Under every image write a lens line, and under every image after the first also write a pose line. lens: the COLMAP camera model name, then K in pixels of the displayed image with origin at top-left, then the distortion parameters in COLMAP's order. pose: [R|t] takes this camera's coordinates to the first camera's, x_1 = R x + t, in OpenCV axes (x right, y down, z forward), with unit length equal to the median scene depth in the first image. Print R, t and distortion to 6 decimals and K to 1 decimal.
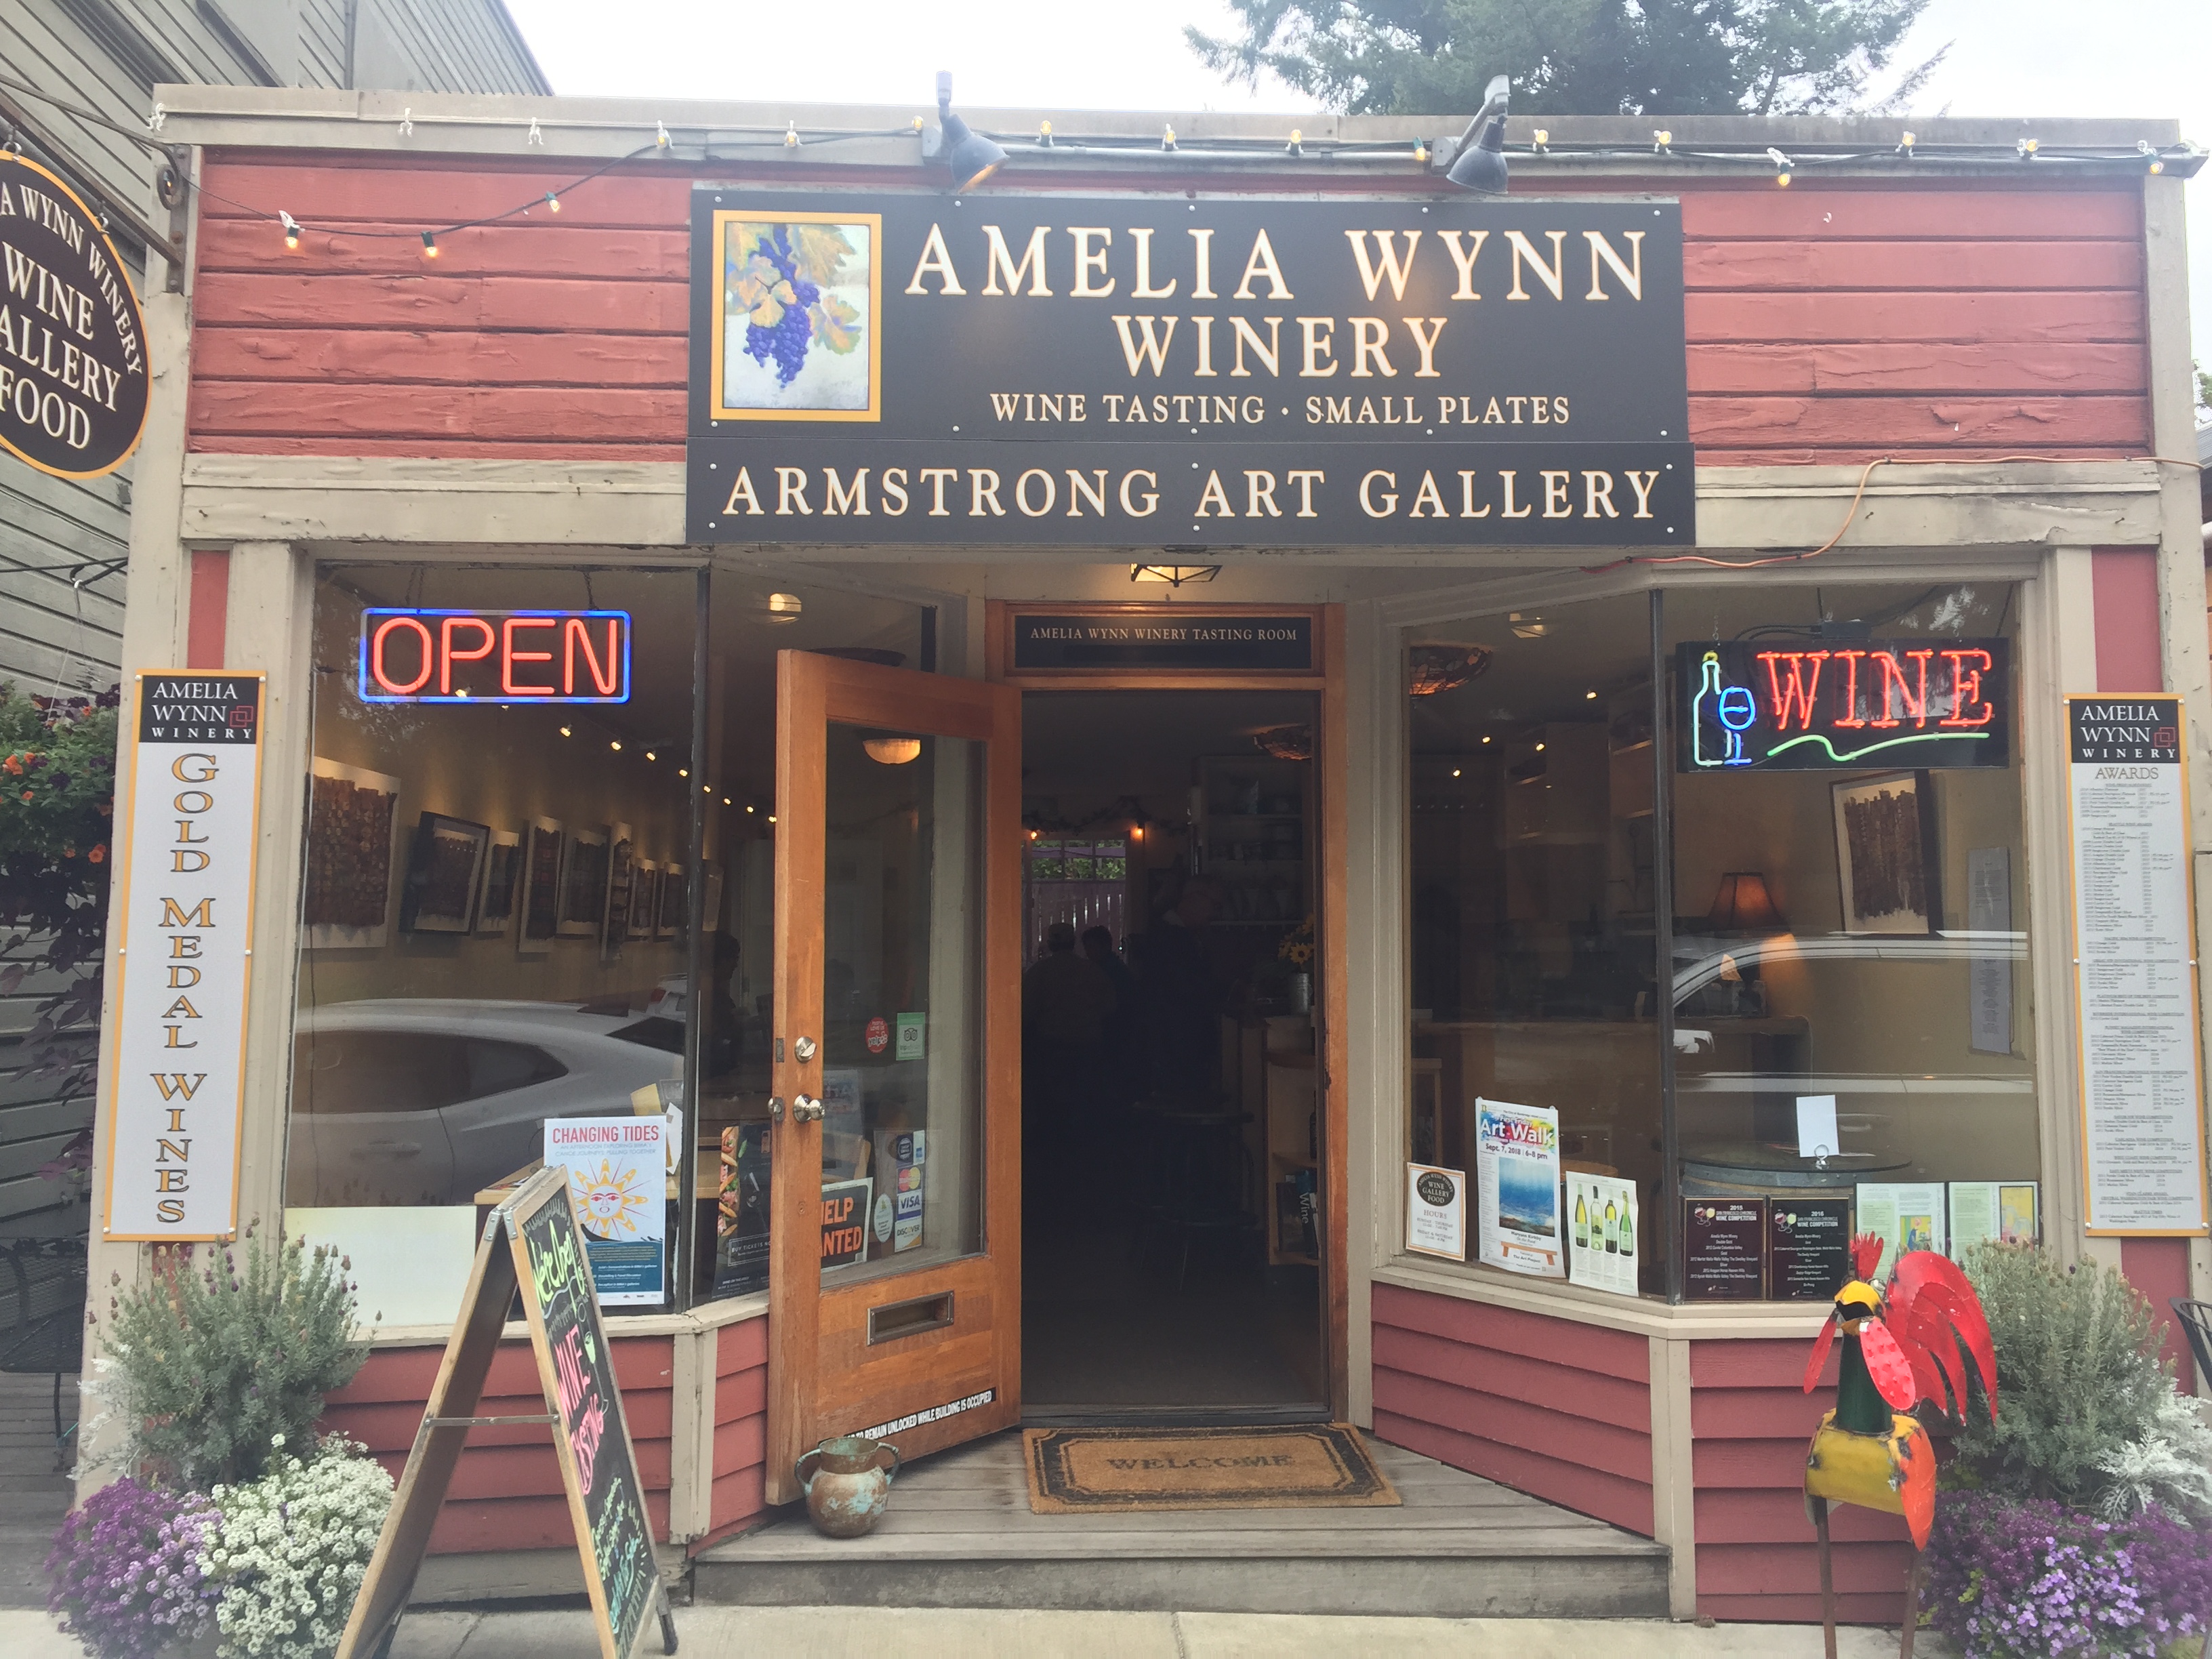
lens RADIAL K [[1896.9, 0, 1142.7], [0, 1896.9, 776.8], [0, 0, 1]] dist [0.096020, -0.116994]
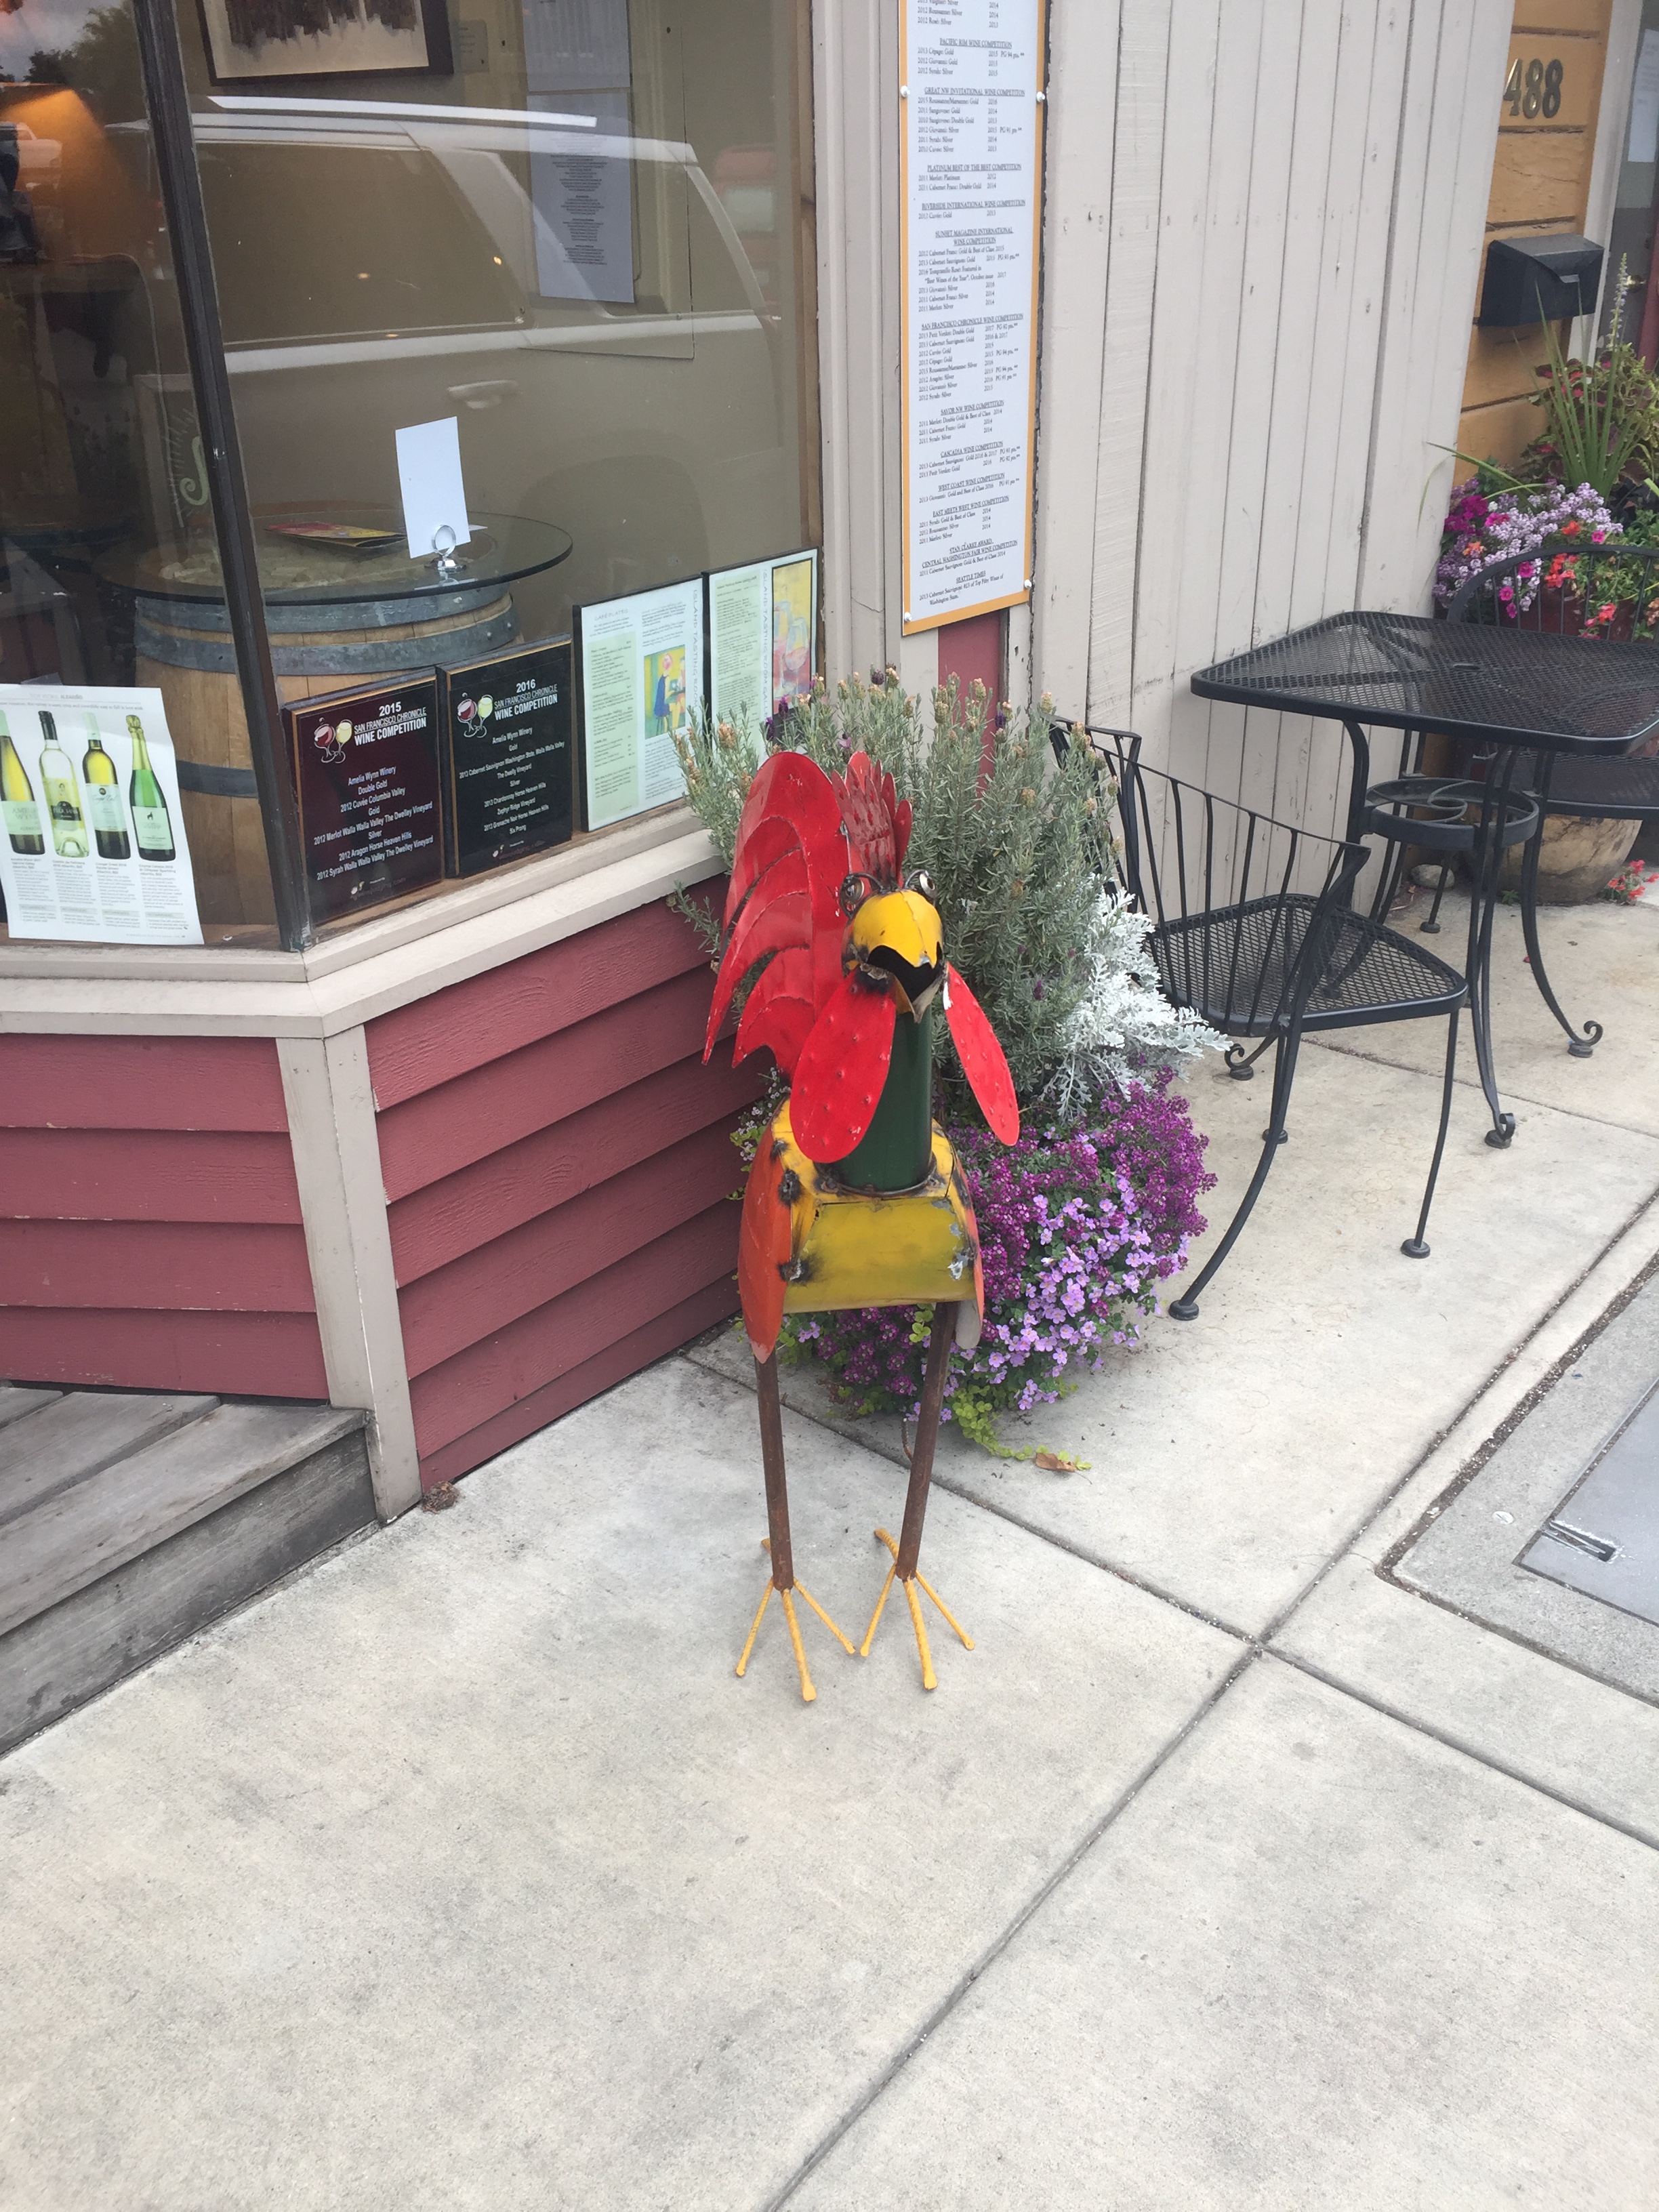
lens RADIAL K [[1896.9, 0, 855.6], [0, 1896.9, 1088.8], [0, 0, 1]] dist [0.096020, -0.116994]
pose [[0.679167, -0.328004, 0.656617, 0.059720], [-0.046656, 0.873492, 0.484598, 0.079681], [-0.732500, -0.359758, 0.577943, 0.625854]]
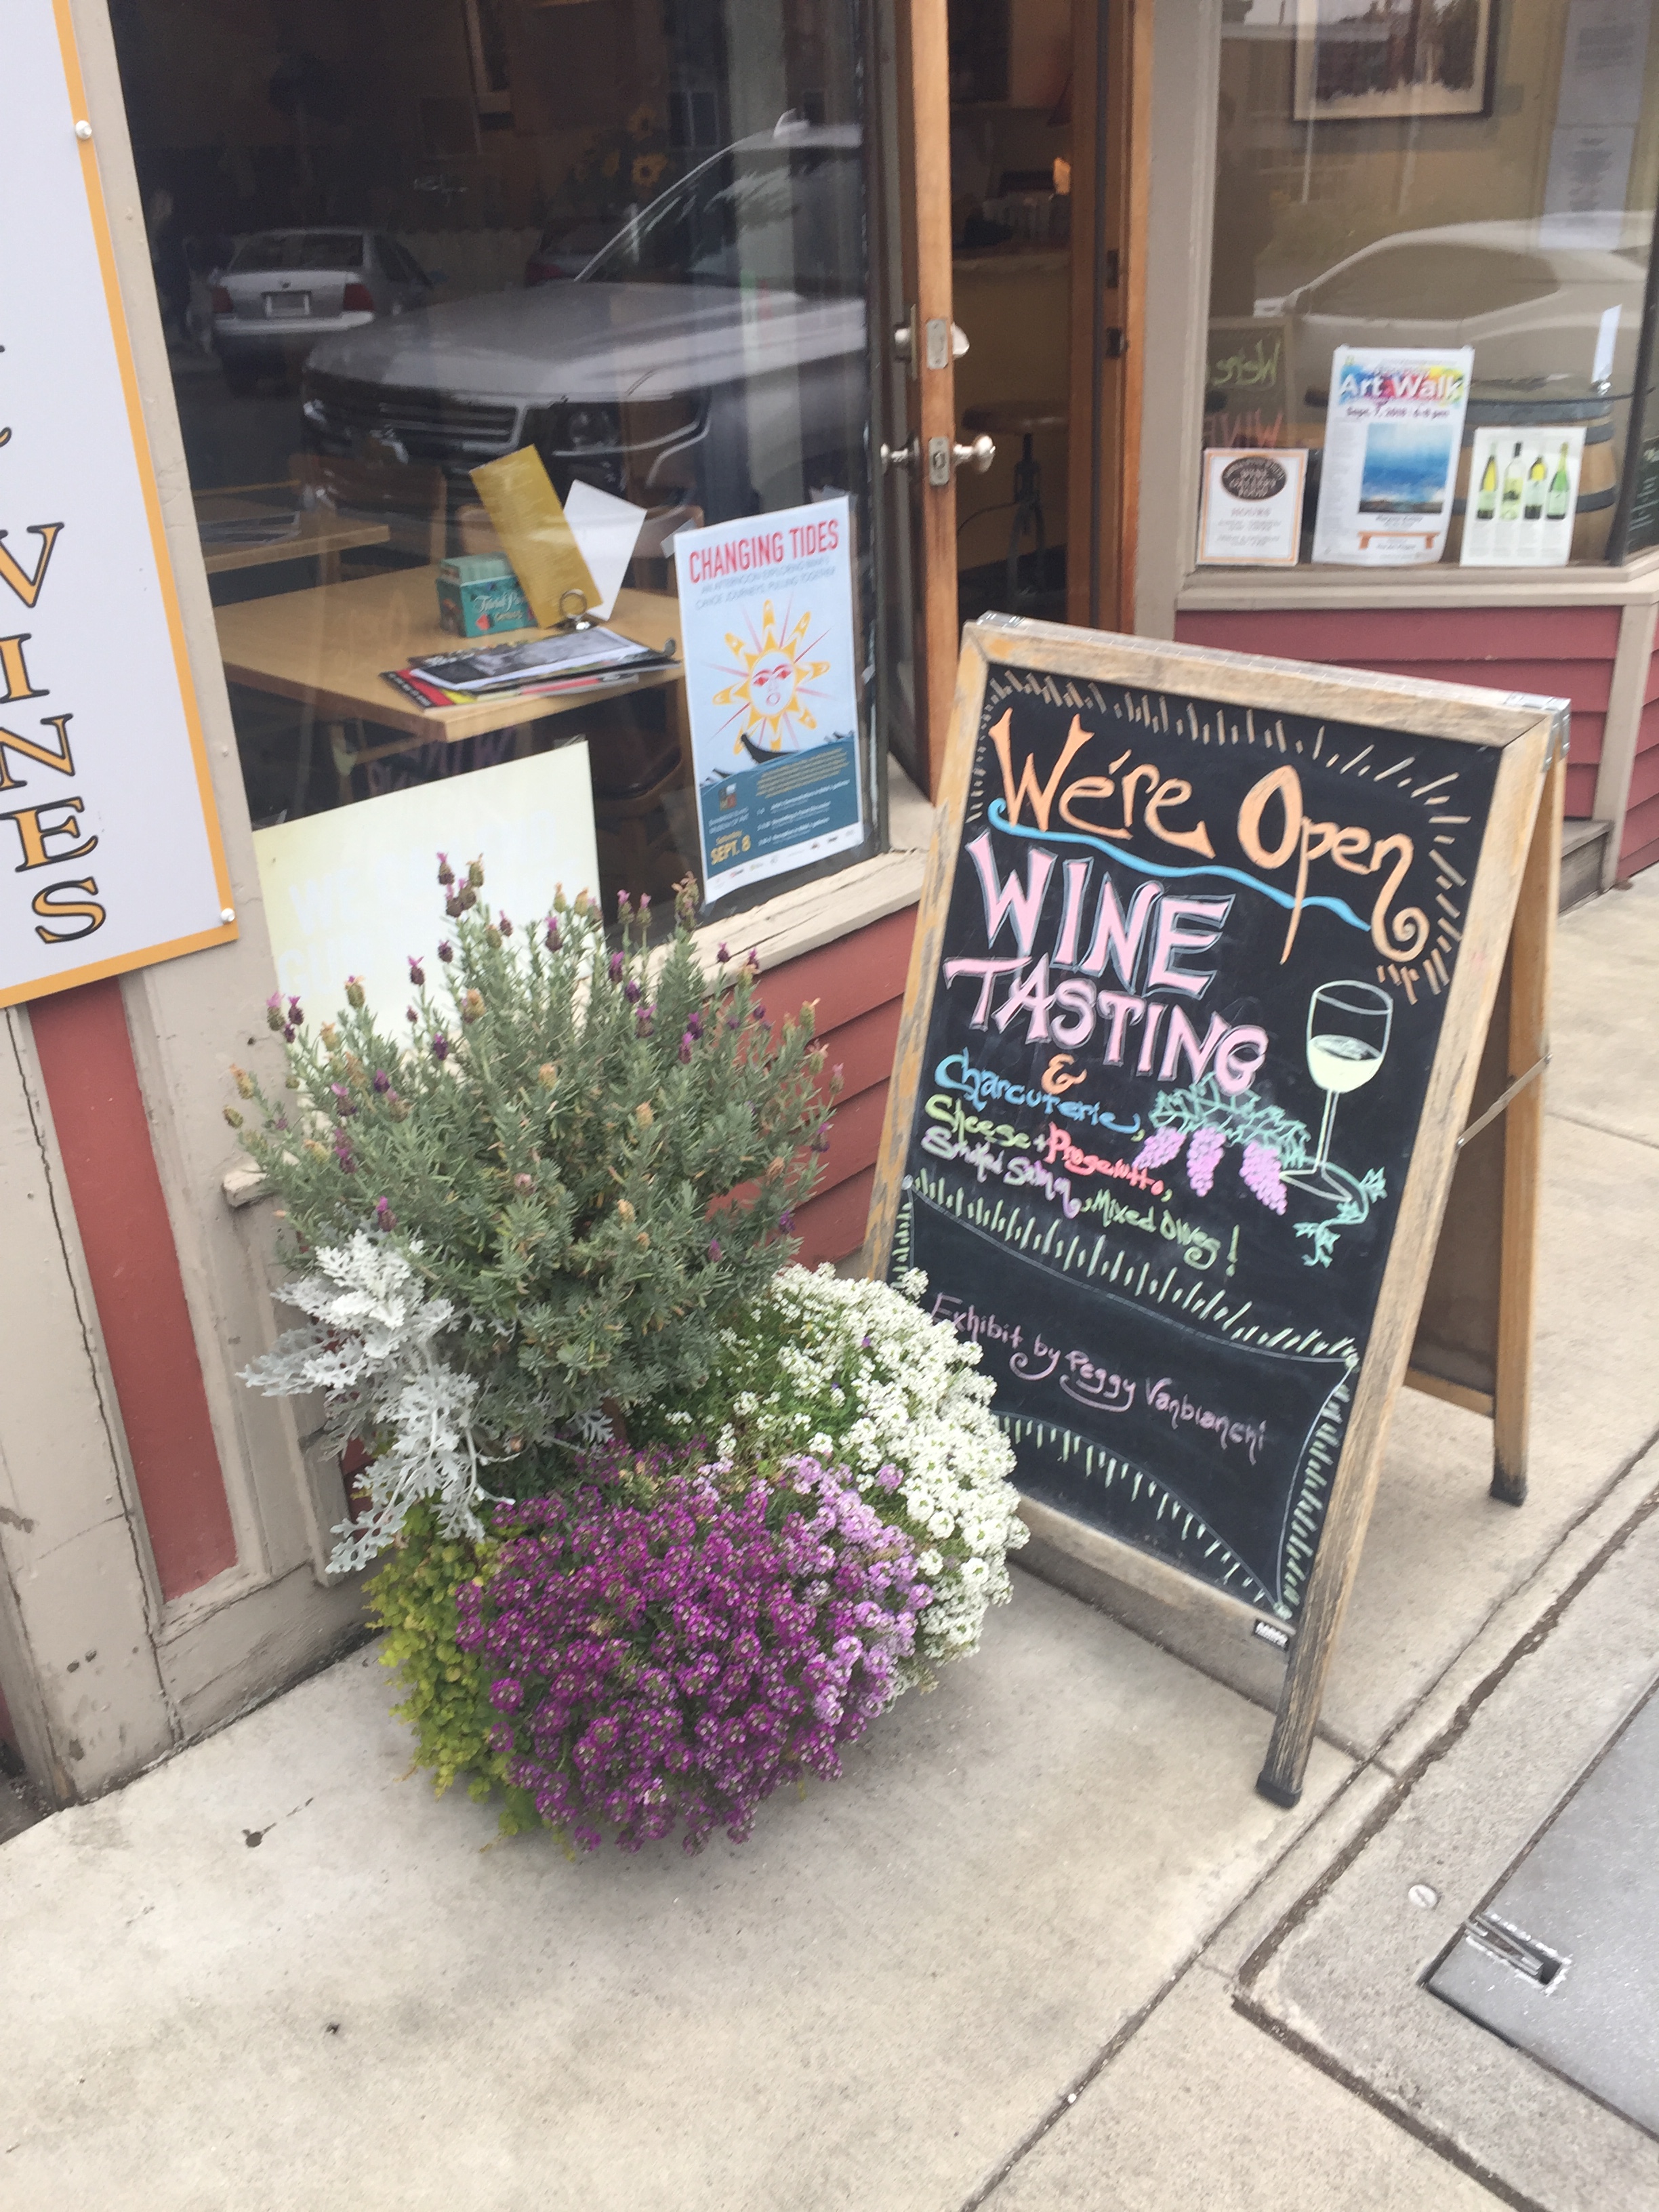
lens RADIAL K [[1896.9, 0, 913.9], [0, 1896.9, 1054.5], [0, 0, 1]] dist [0.096020, -0.116994]
pose [[0.715511, -0.310688, 0.625713, -0.568552], [-0.032336, 0.879976, 0.473915, 0.063371], [-0.697852, -0.359325, 0.619587, 0.590588]]
